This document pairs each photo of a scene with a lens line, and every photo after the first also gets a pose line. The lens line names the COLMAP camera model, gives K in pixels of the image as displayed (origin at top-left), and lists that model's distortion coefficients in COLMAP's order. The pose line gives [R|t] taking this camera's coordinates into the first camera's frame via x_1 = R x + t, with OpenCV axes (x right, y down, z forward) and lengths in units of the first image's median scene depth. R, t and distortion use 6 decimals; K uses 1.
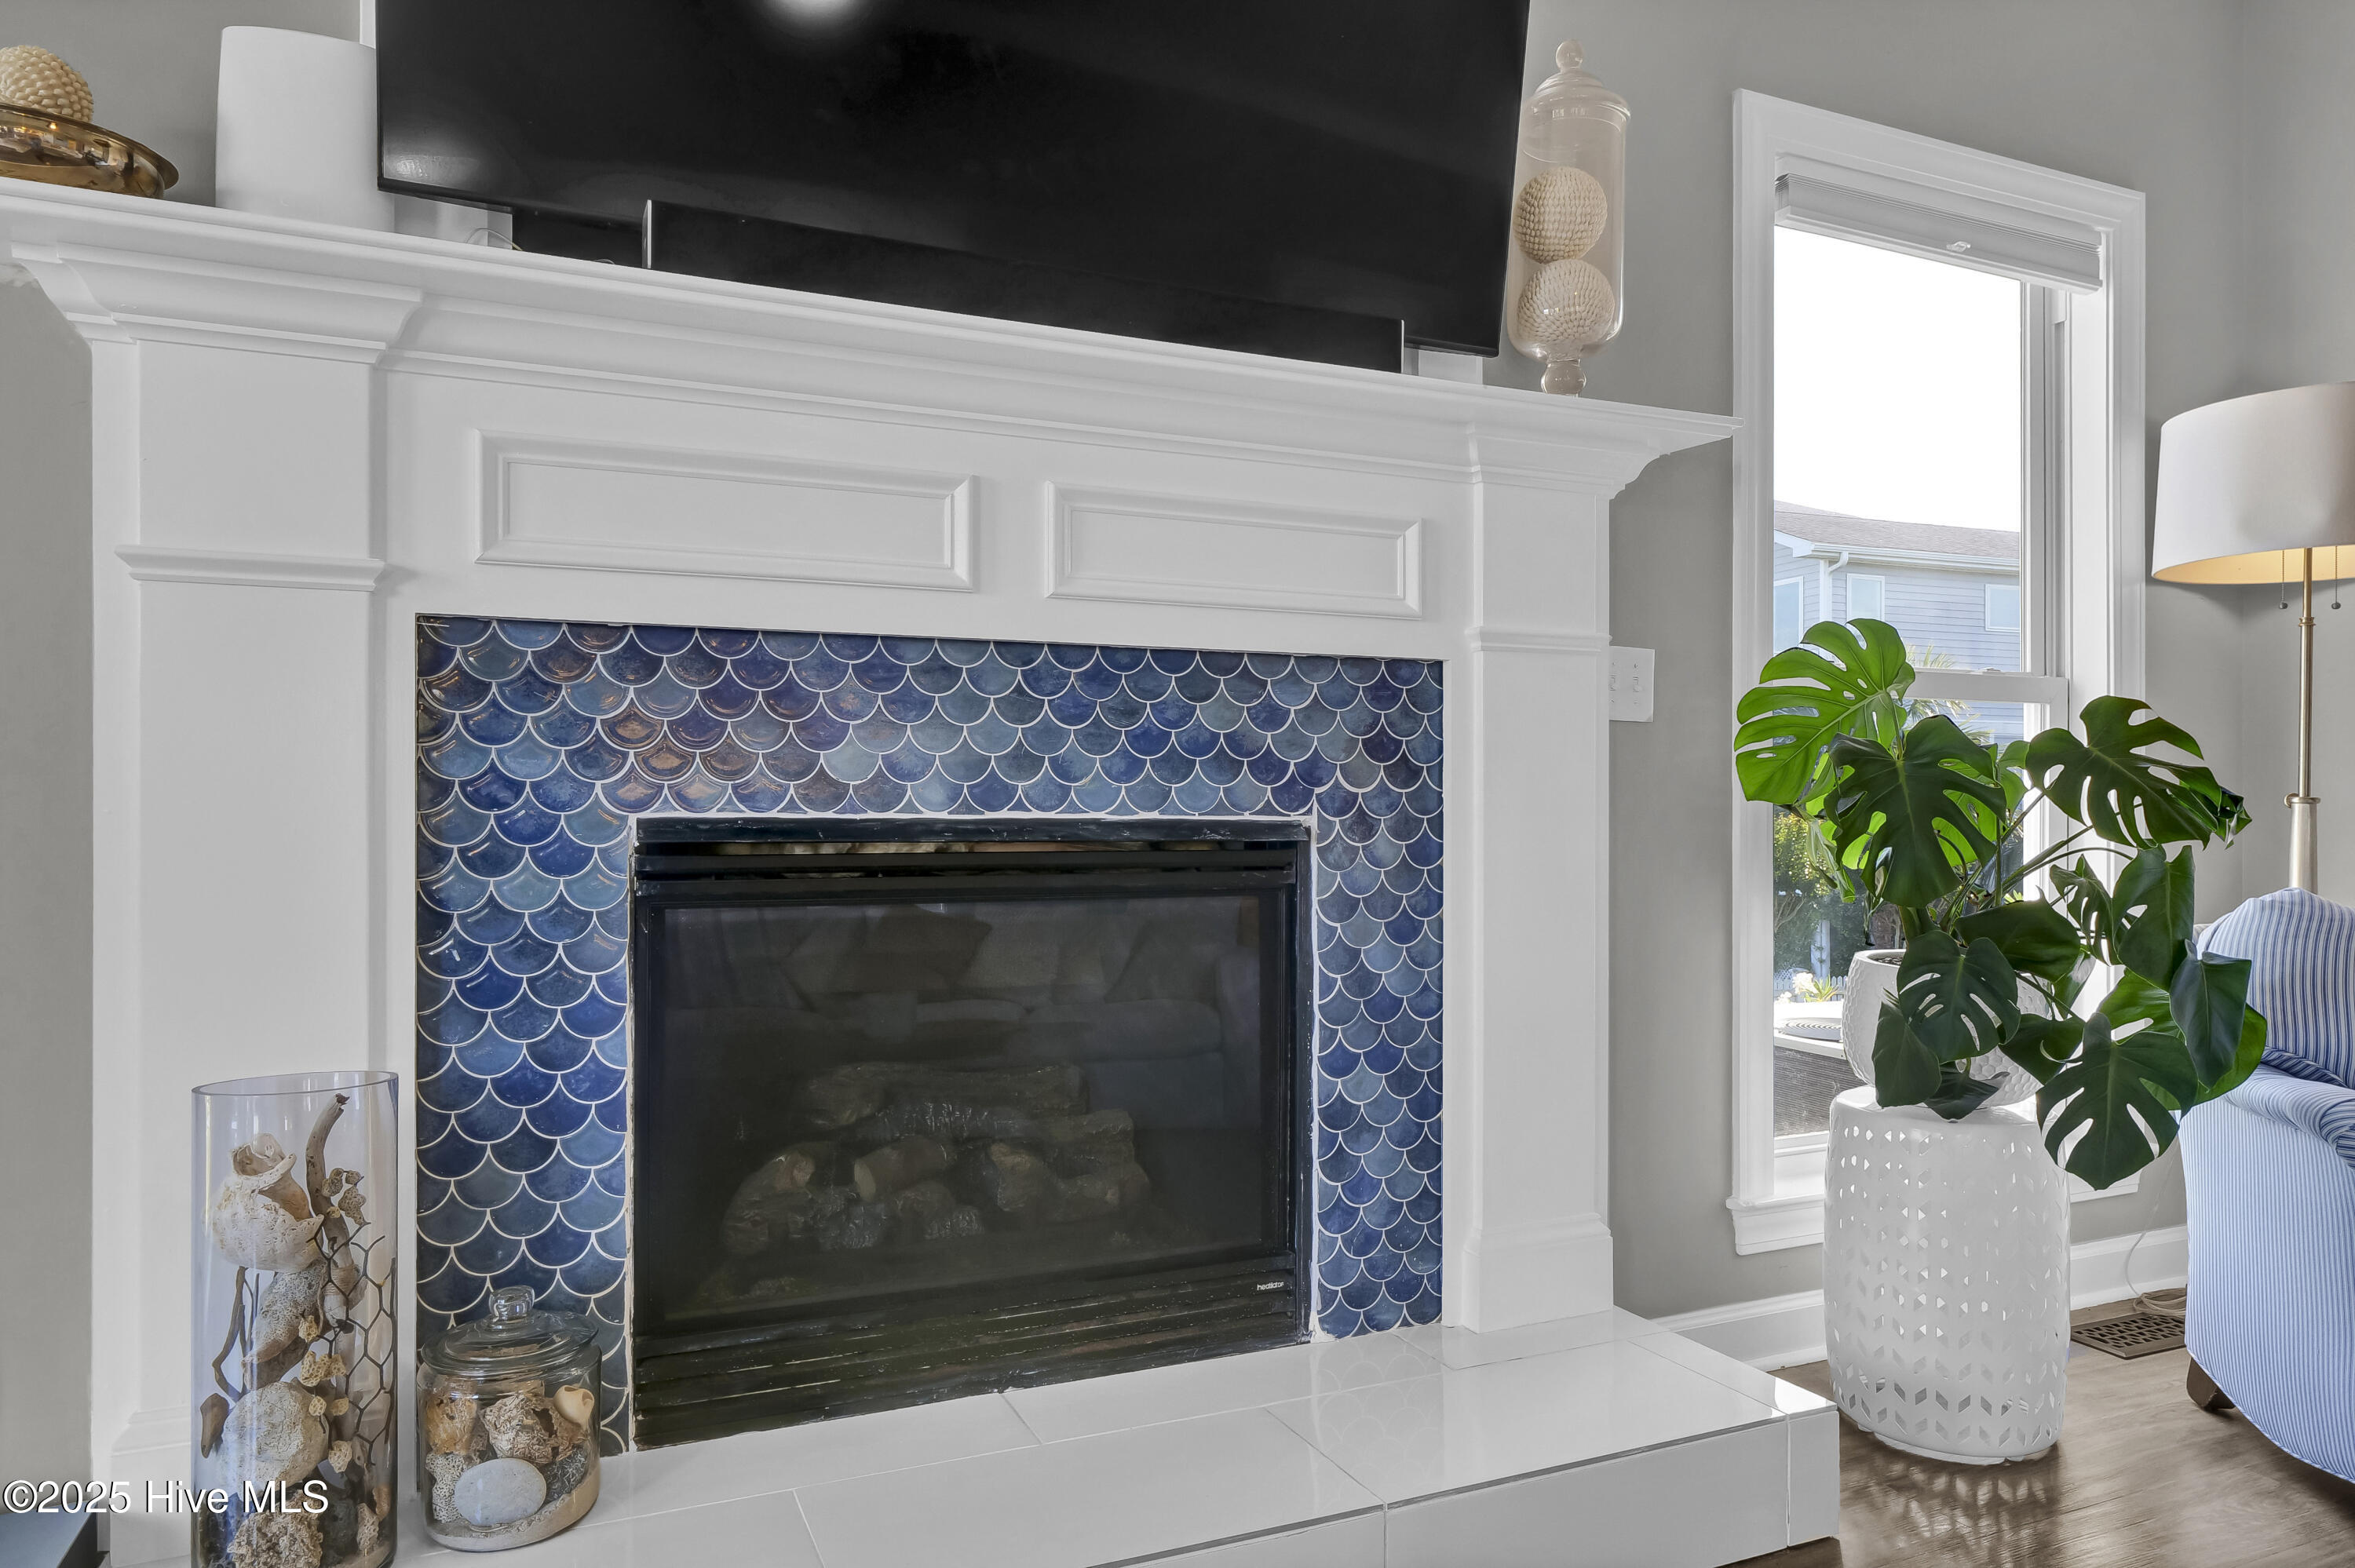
lens RADIAL K [[1396.1, 0, 1178.6], [0, 1396.1, 774.3], [0, 0, 1]] dist [0.002416, 0.000036]
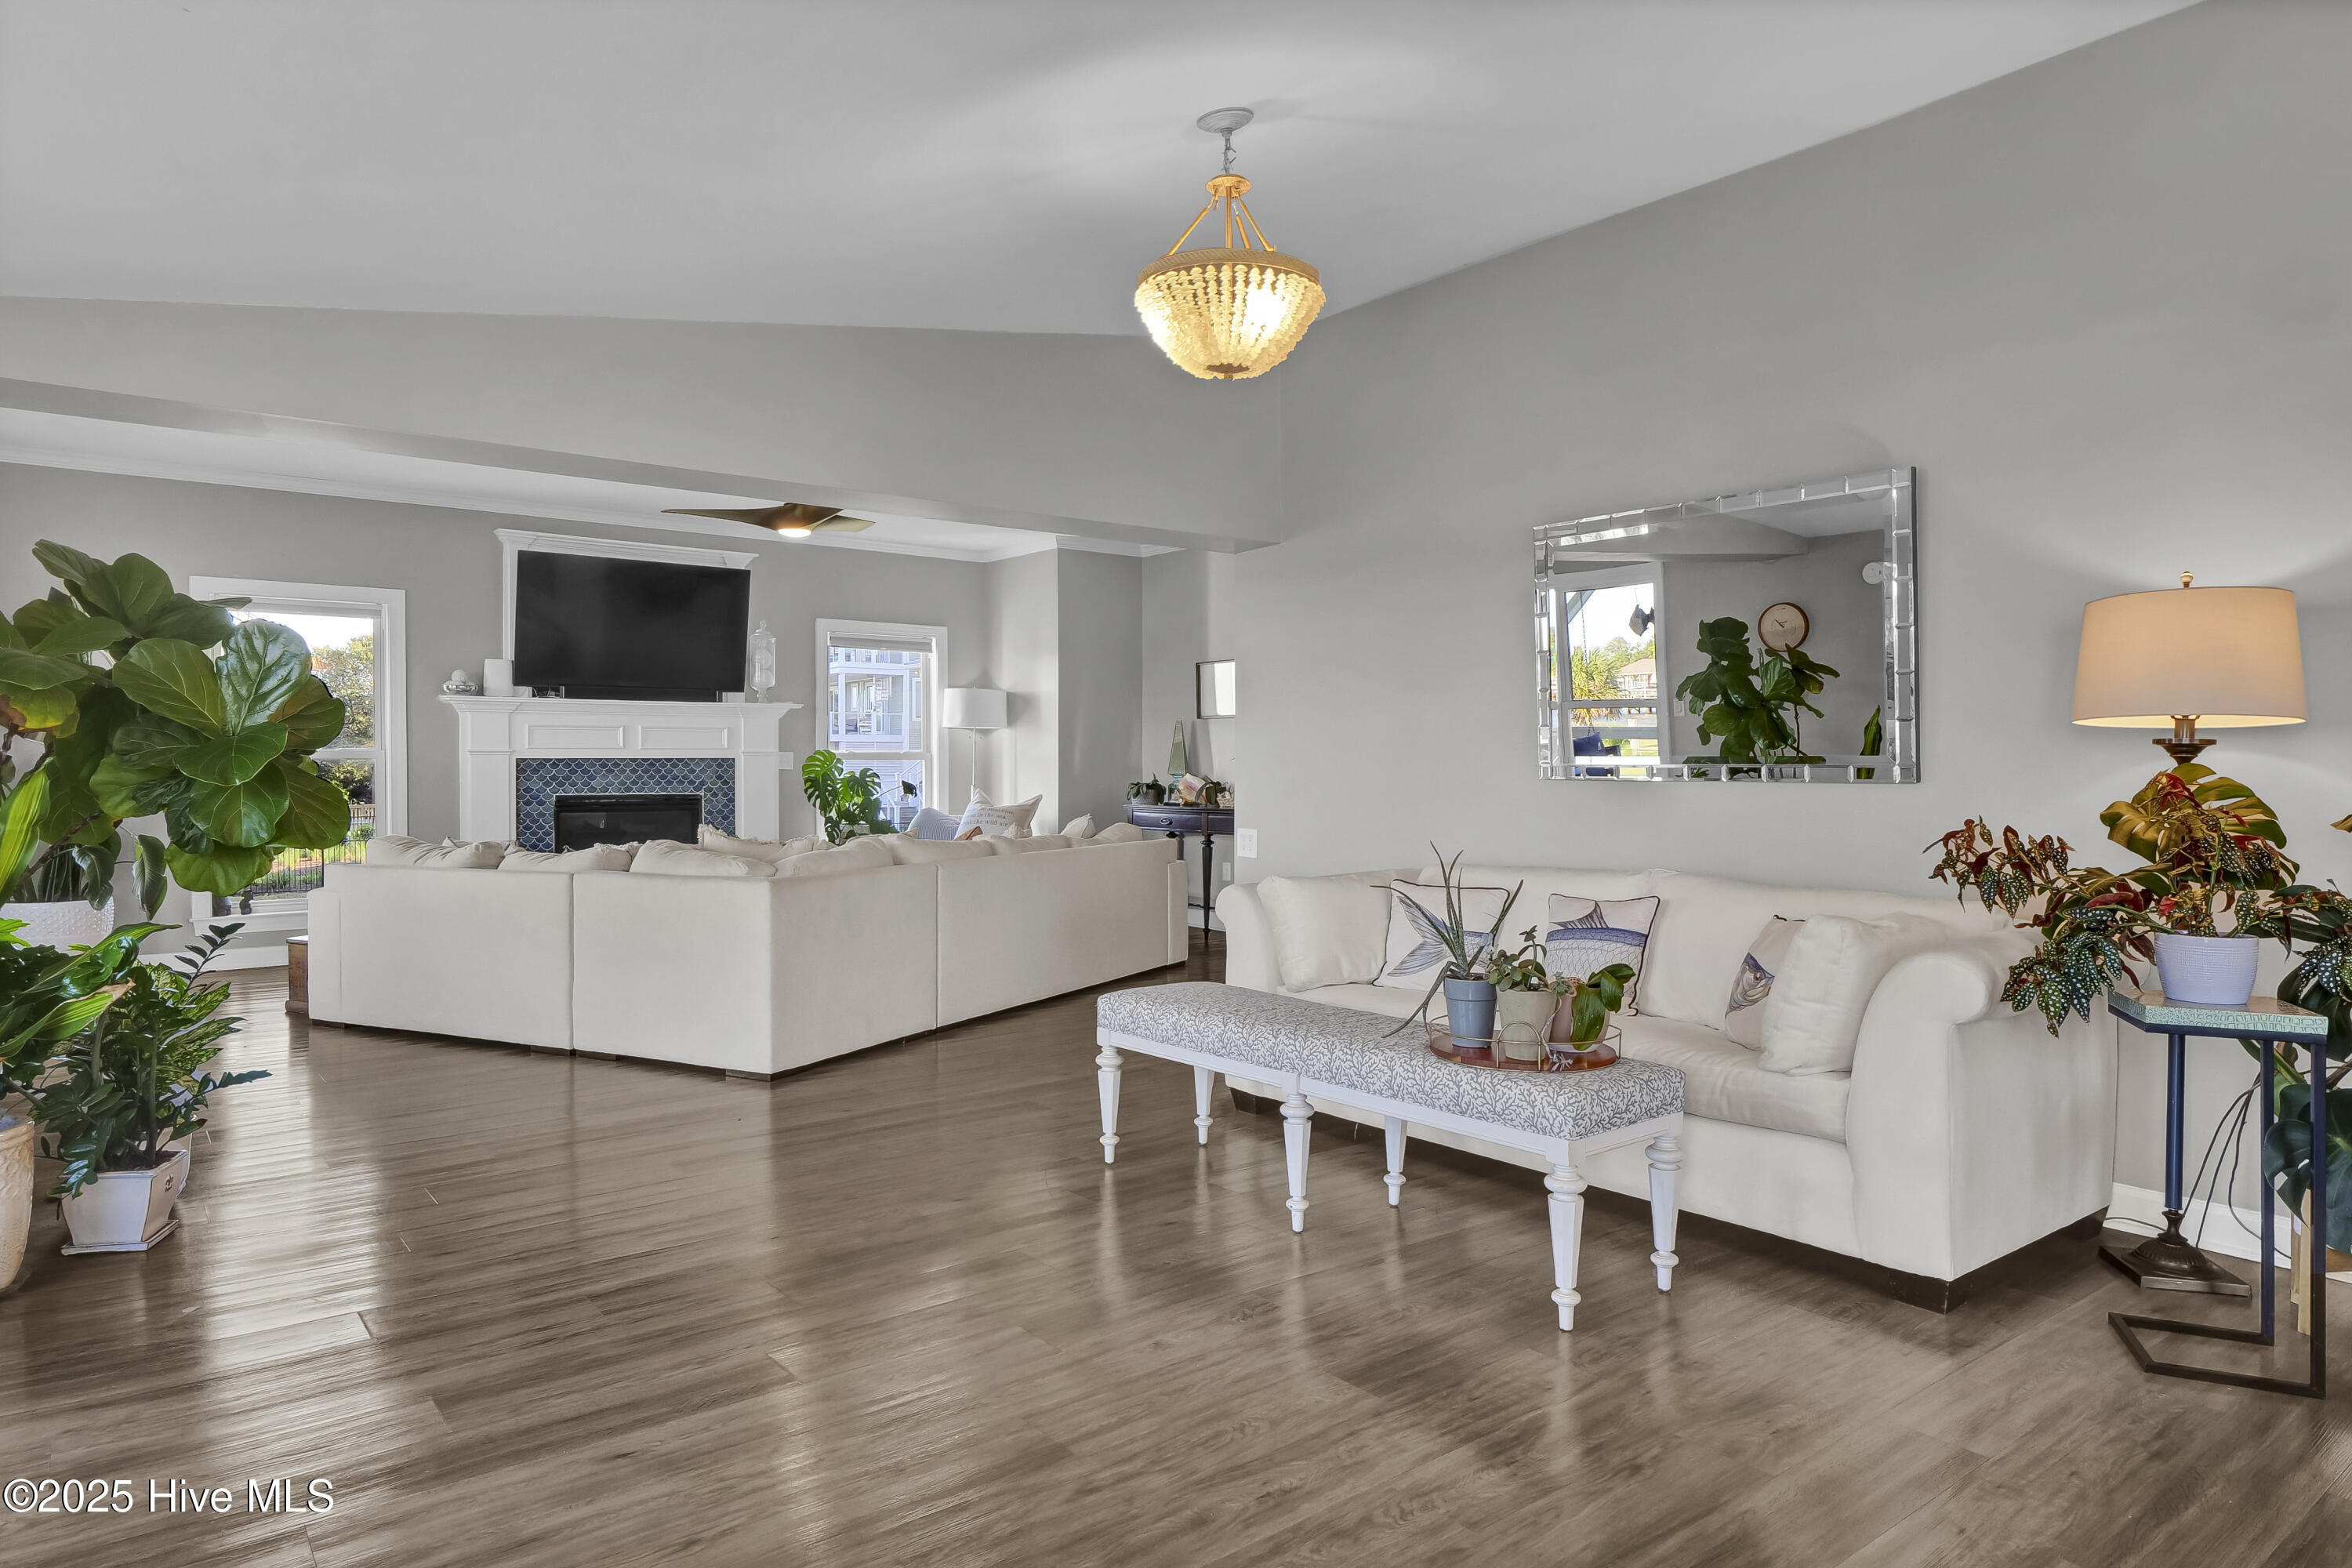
lens RADIAL K [[1394.5, 0, 1177.1], [0, 1394.5, 774.3], [0, 0, 1]] dist [0.002416, 0.000036]
pose [[0.972161, -0.011360, 0.234036, 0.588189], [0.007863, 0.999843, 0.015869, -0.100134], [-0.234180, -0.013587, 0.972098, -4.163324]]
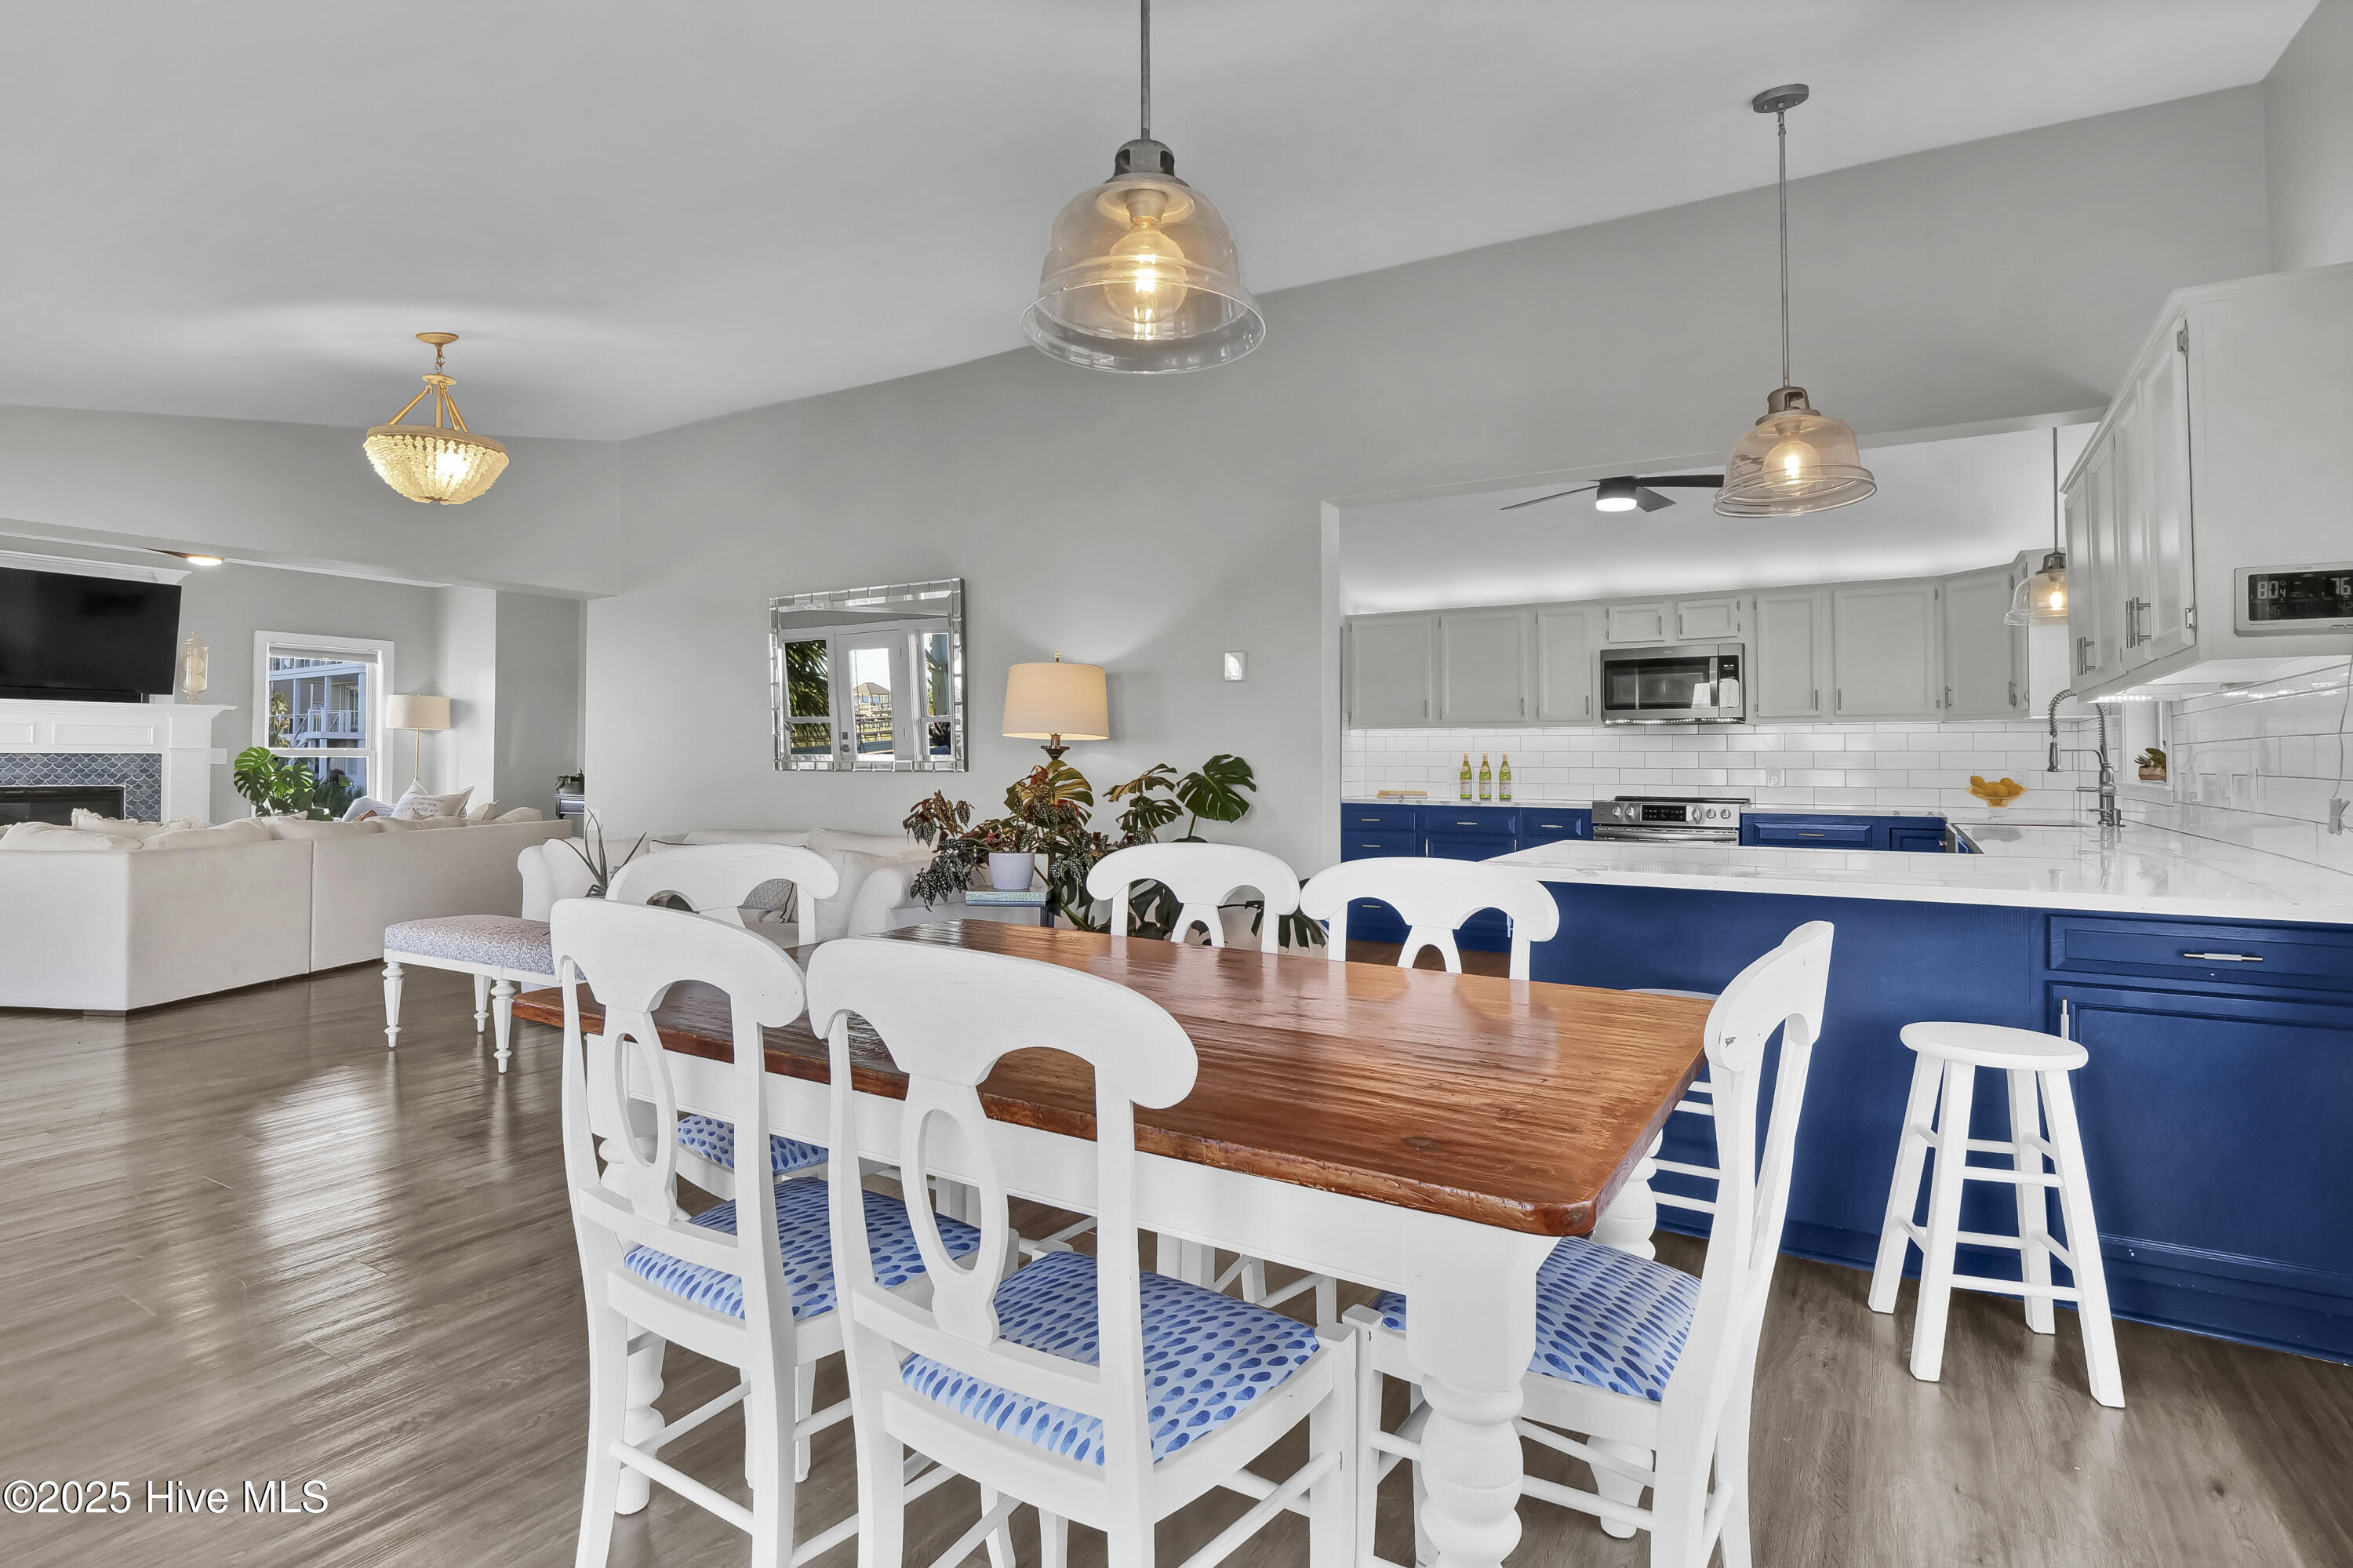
lens RADIAL K [[1176.1, 0, 1167.5], [0, 1176.1, 737.1], [0, 0, 1]] dist [-0.014416, -0.000325]
pose [[0.828152, 0.004980, 0.560482, 0.942437], [0.001775, 0.999932, -0.011507, -0.096714], [-0.560501, 0.010525, 0.828087, -5.023197]]
